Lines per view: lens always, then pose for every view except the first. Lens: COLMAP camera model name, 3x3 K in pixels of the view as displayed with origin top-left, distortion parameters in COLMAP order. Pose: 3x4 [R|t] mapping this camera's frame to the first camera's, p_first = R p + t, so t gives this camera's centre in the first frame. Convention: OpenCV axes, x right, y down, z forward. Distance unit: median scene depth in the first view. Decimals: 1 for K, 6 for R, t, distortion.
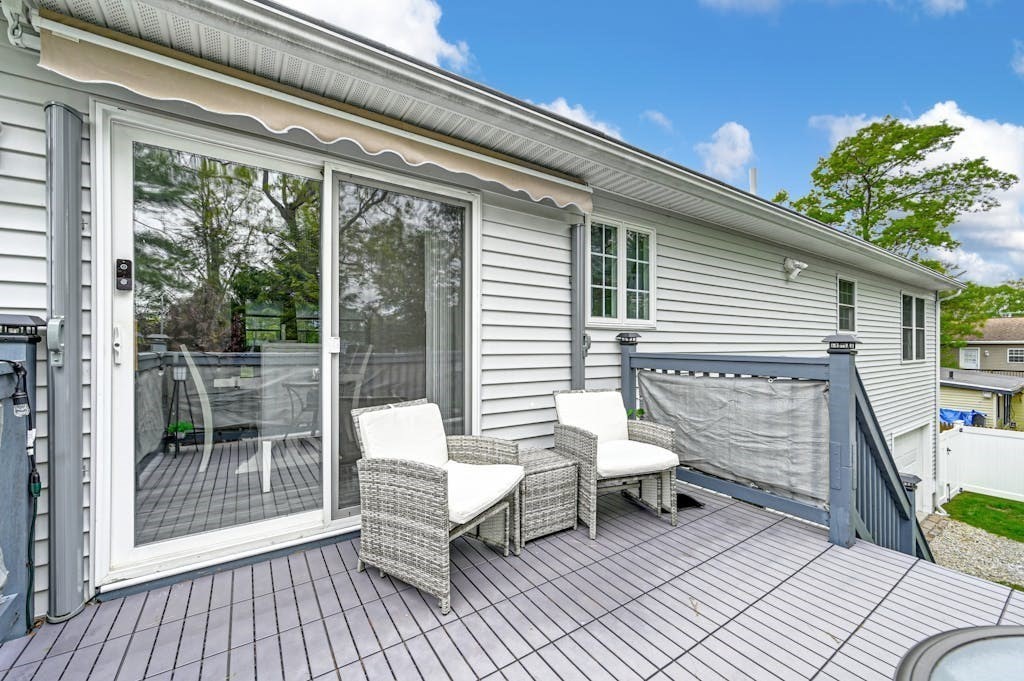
lens RADIAL K [[407.5, 0, 520.1], [0, 407.5, 340.6], [0, 0, 1]] dist [0.000438, 0.000073]
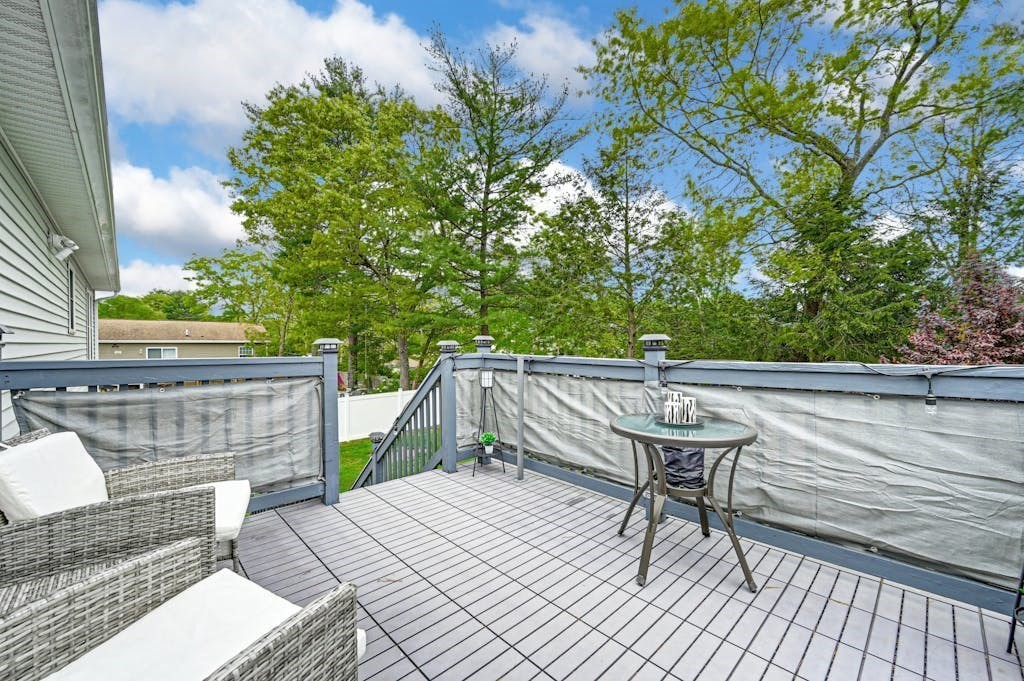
lens RADIAL K [[407.5, 0, 520.1], [0, 407.5, 340.6], [0, 0, 1]] dist [0.000438, 0.000073]
pose [[-0.178042, 0.007605, 0.983993, -0.535061], [-0.010912, 0.999893, -0.009702, -0.000599], [-0.983962, -0.012464, -0.177940, 0.615515]]
